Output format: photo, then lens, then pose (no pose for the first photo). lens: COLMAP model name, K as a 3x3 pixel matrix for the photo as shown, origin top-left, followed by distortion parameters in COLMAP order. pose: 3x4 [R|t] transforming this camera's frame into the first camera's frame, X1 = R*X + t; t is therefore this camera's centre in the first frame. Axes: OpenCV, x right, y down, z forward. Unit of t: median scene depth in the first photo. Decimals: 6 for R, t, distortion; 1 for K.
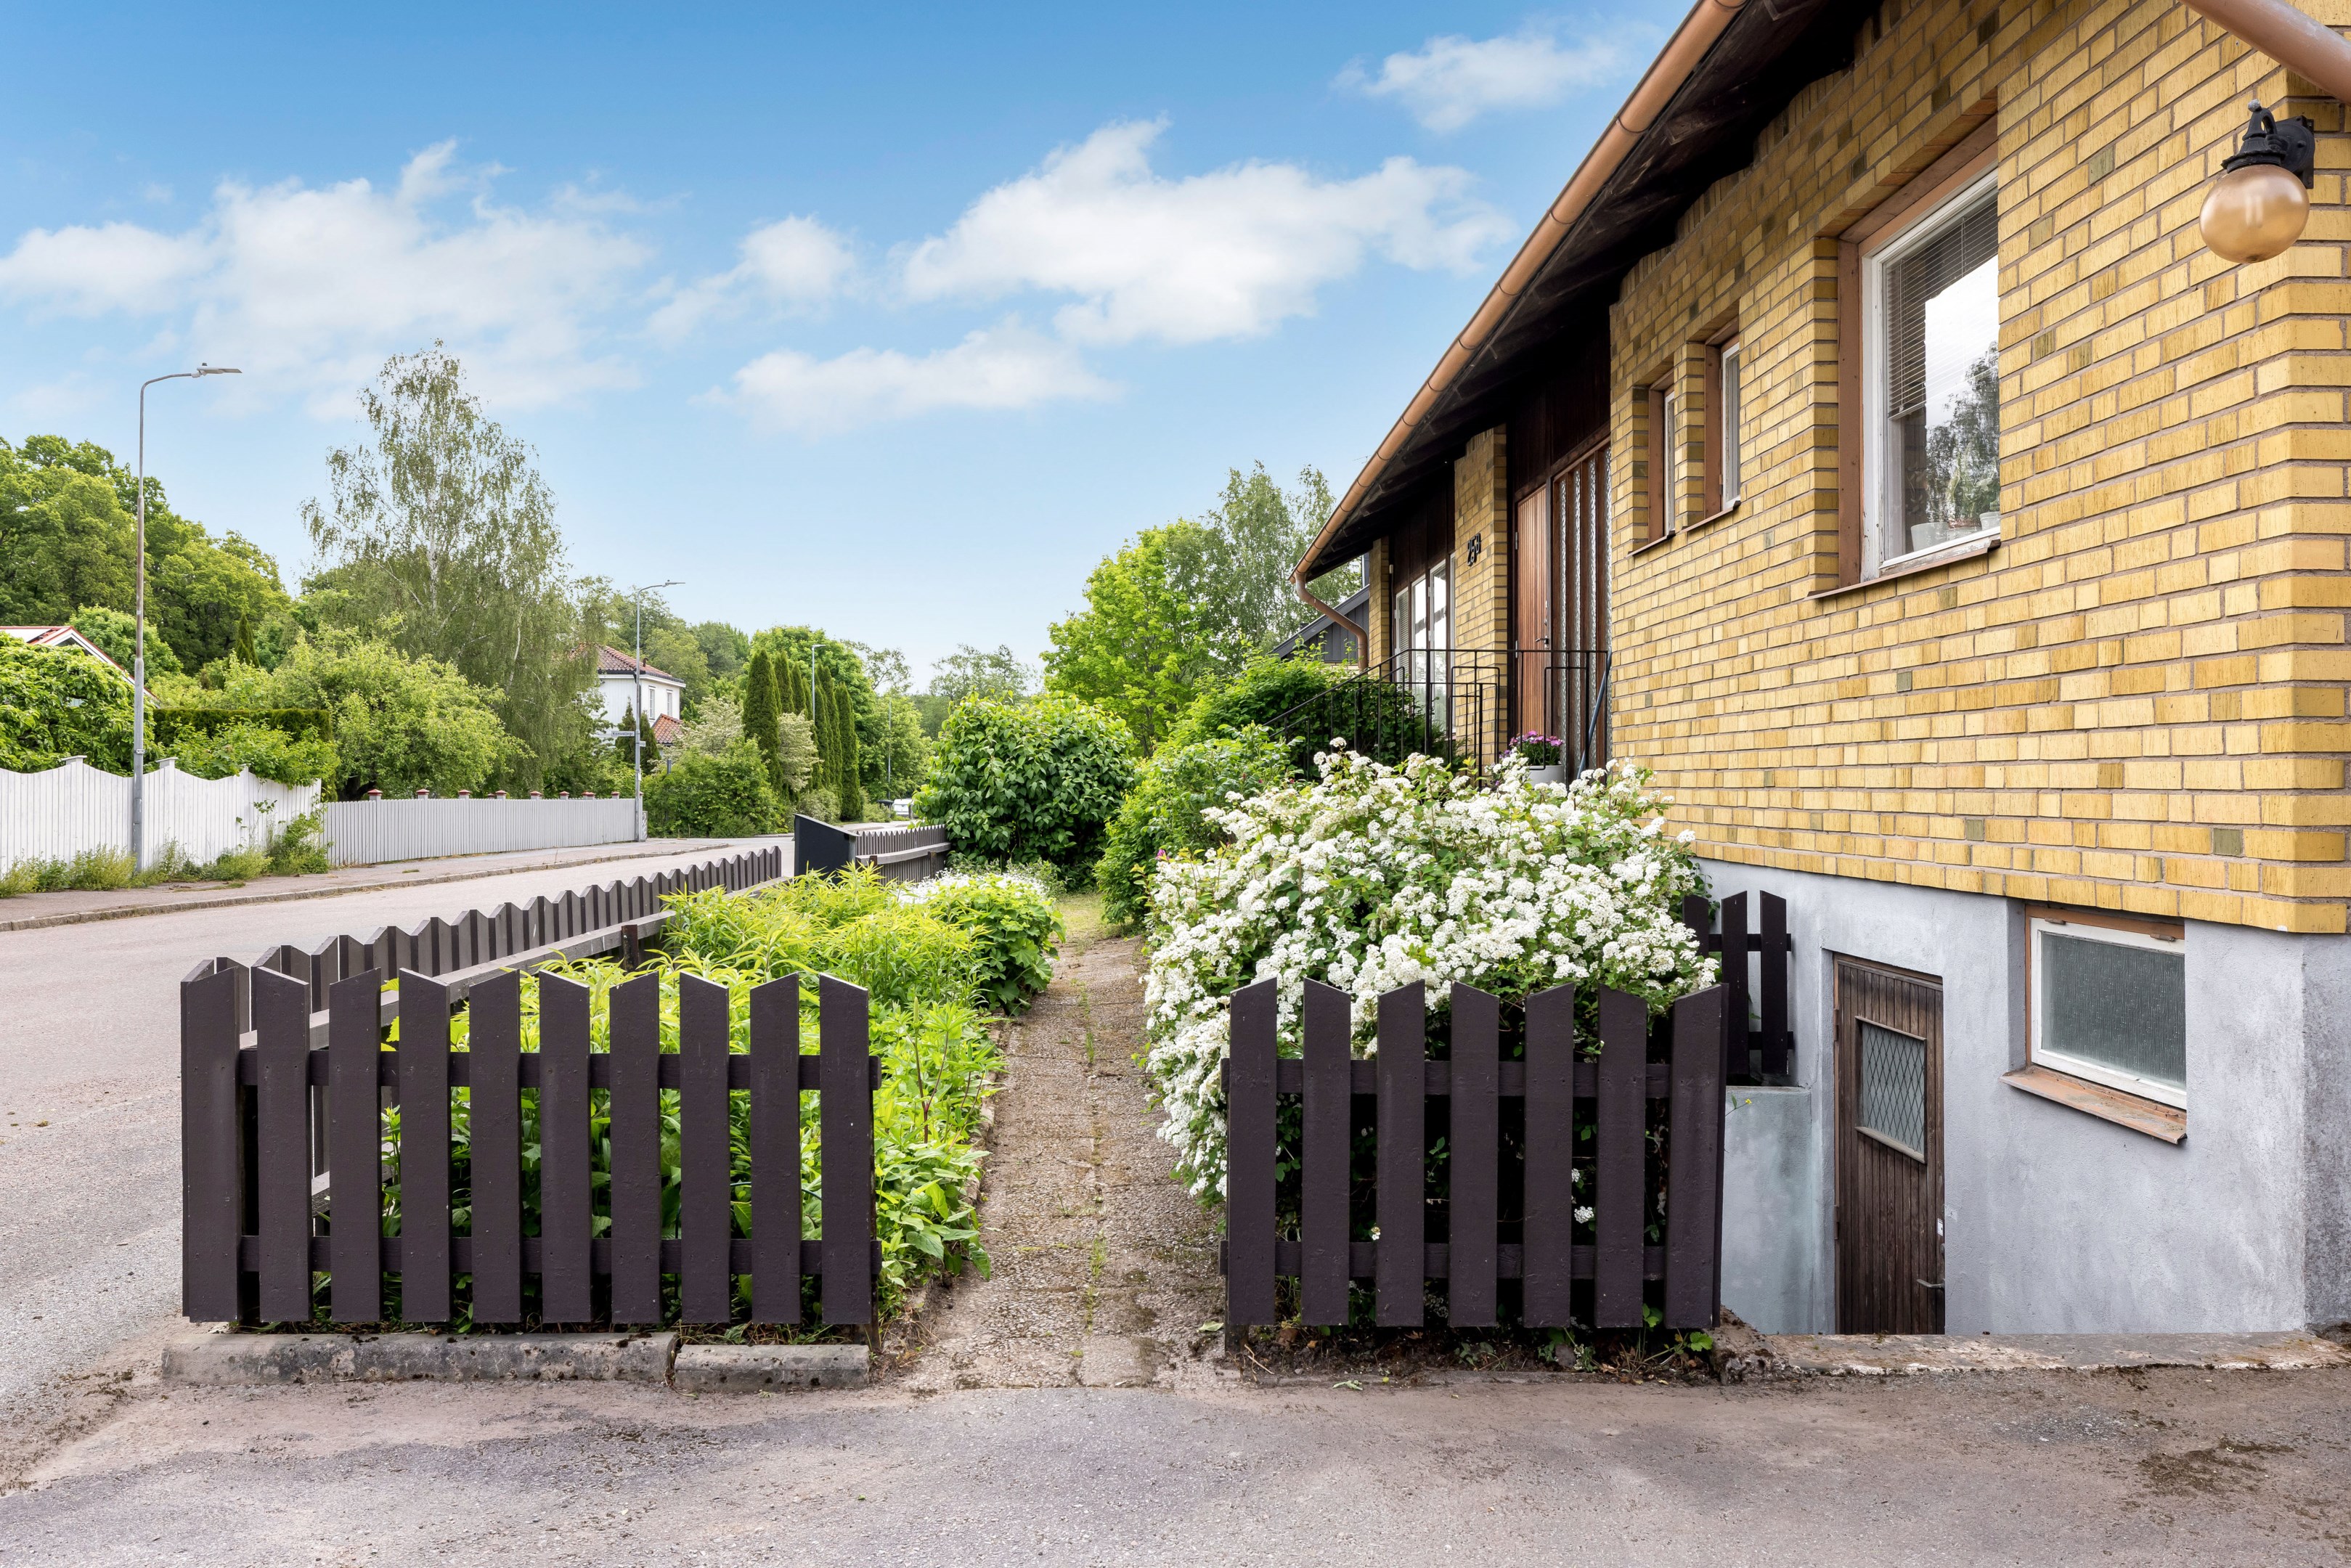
lens RADIAL K [[1800.6, 0, 1175.5], [0, 1800.6, 784.0], [0, 0, 1]] dist [-0.006166, -0.002406]
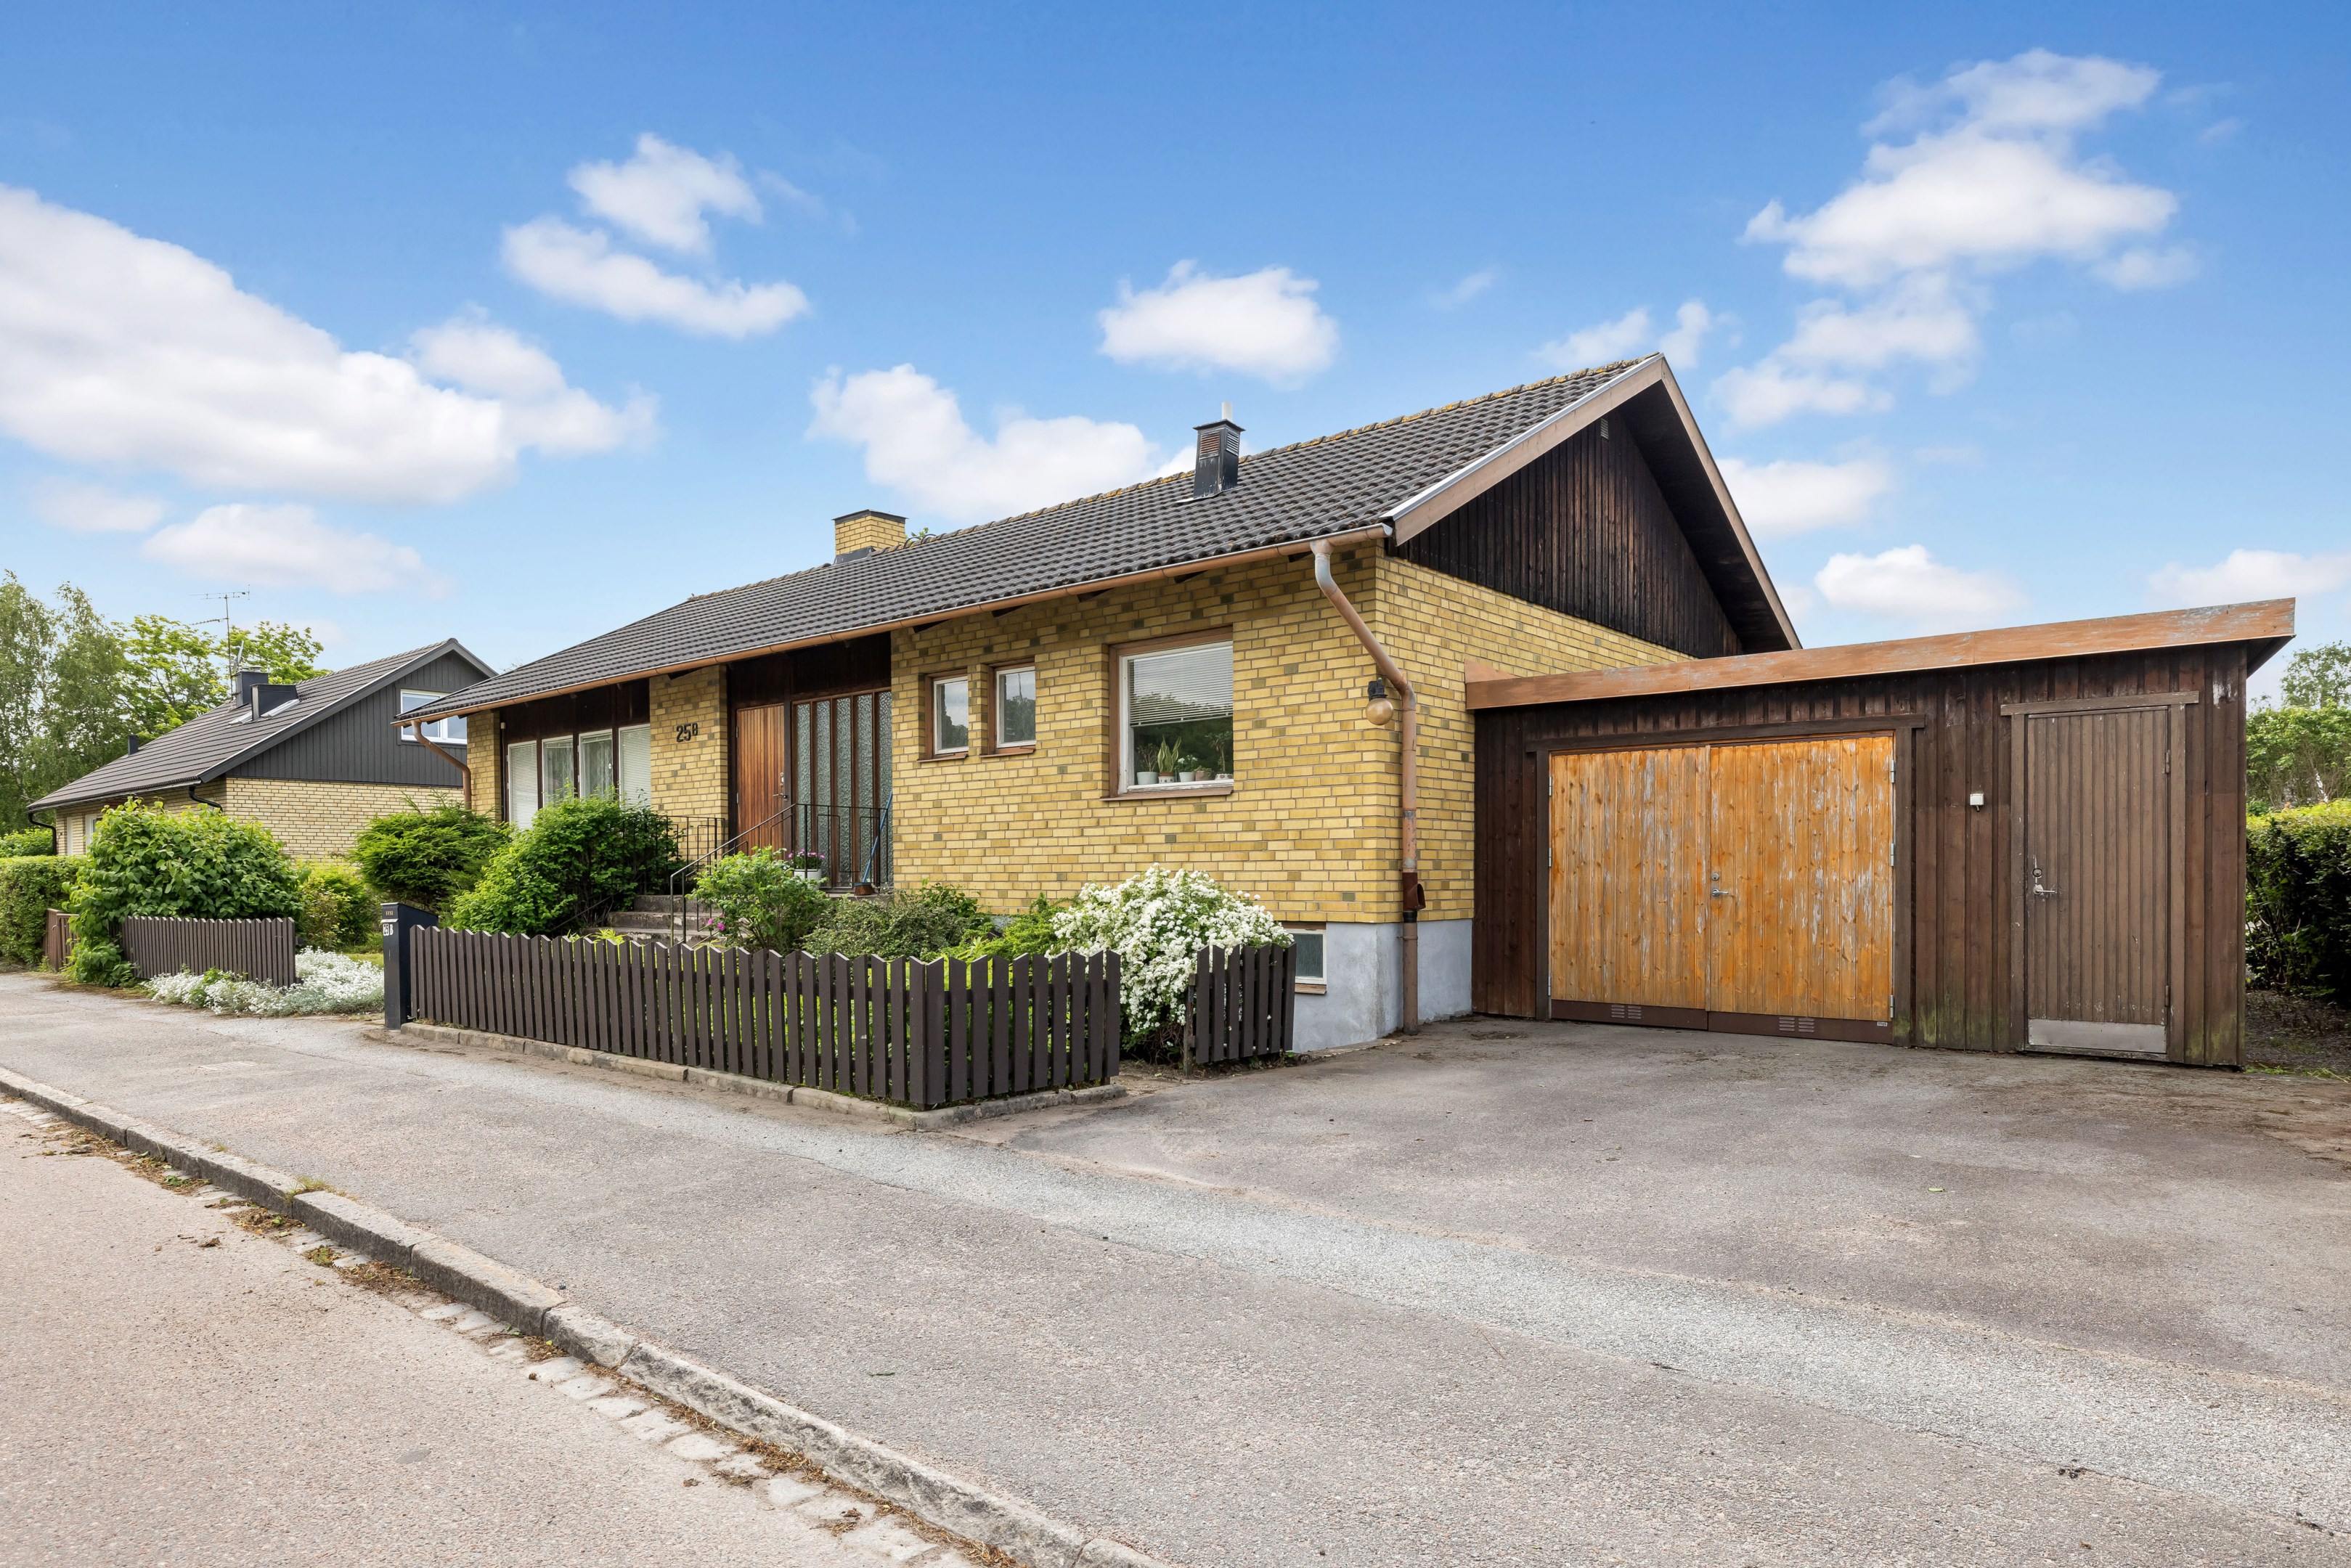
lens RADIAL K [[1351.8, 0, 1174.5], [0, 1351.8, 919.0], [0, 0, 1]] dist [-0.000002, 0.000004]
pose [[0.663628, -0.025027, 0.747644, -1.350796], [0.002889, 0.999518, 0.030894, -0.003626], [-0.748057, -0.018342, 0.663381, -0.357204]]
